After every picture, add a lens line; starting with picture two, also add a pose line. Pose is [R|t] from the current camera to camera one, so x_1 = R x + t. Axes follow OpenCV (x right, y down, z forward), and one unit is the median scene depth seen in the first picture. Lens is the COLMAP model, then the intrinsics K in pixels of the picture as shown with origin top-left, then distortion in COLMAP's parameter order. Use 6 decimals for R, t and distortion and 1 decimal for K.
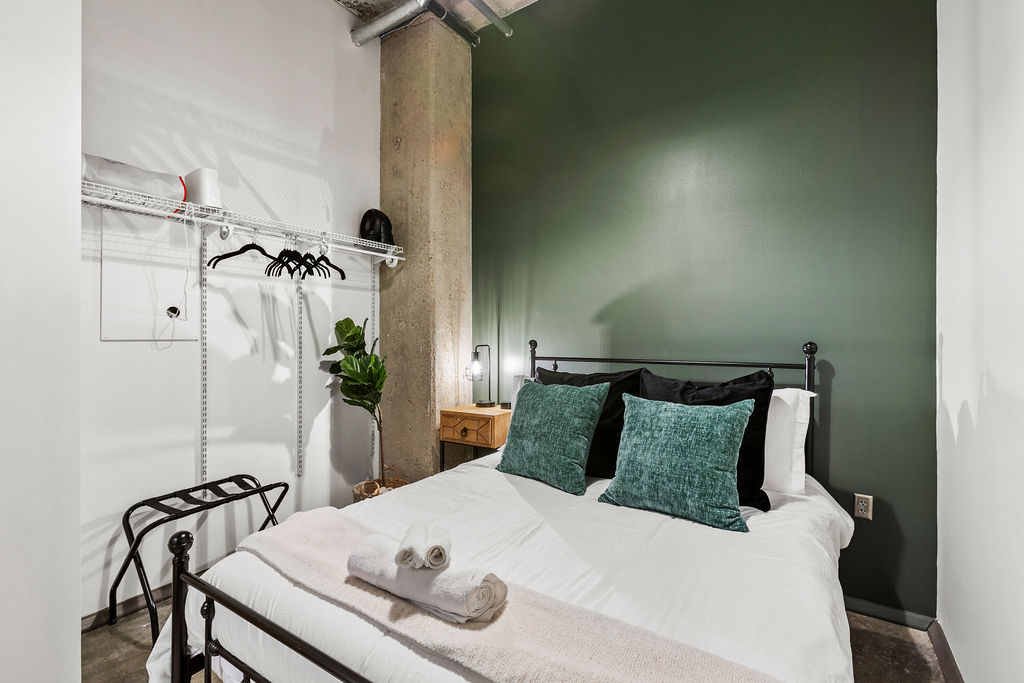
lens RADIAL K [[460.4, 0, 512.0], [0, 460.4, 341.5], [0, 0, 1]] dist [-0.020501, 0.000226]
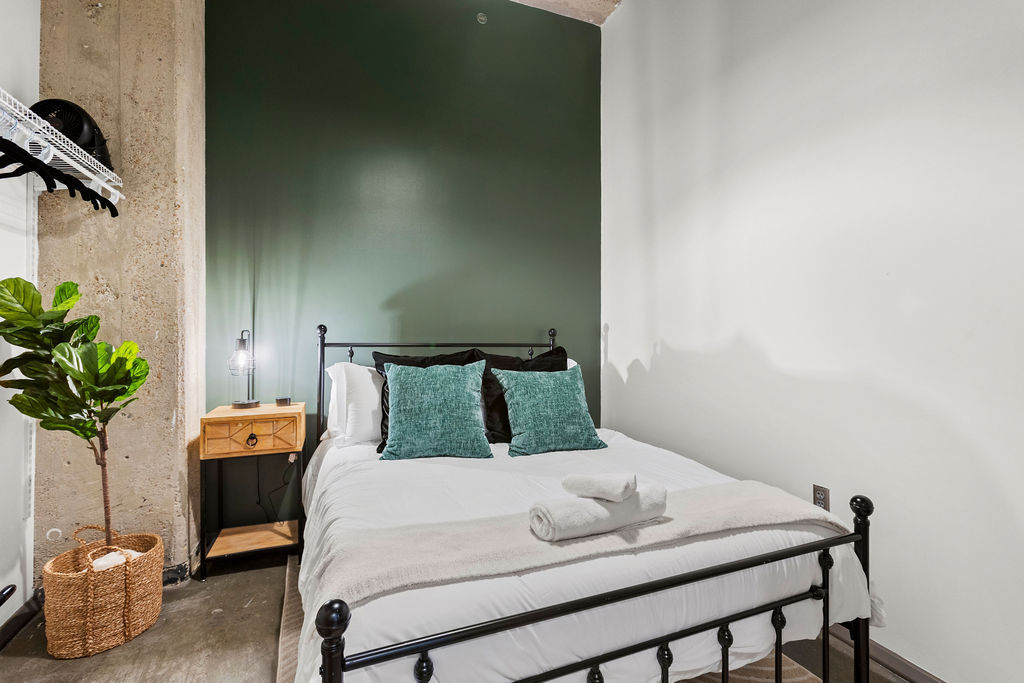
lens RADIAL K [[461.6, 0, 508.9], [0, 461.6, 337.7], [0, 0, 1]] dist [-0.000989, 0.000969]
pose [[0.573992, -0.002949, 0.818856, -0.485624], [-0.001166, 0.999990, 0.004418, 0.017969], [-0.818860, -0.003491, 0.573982, 0.185410]]
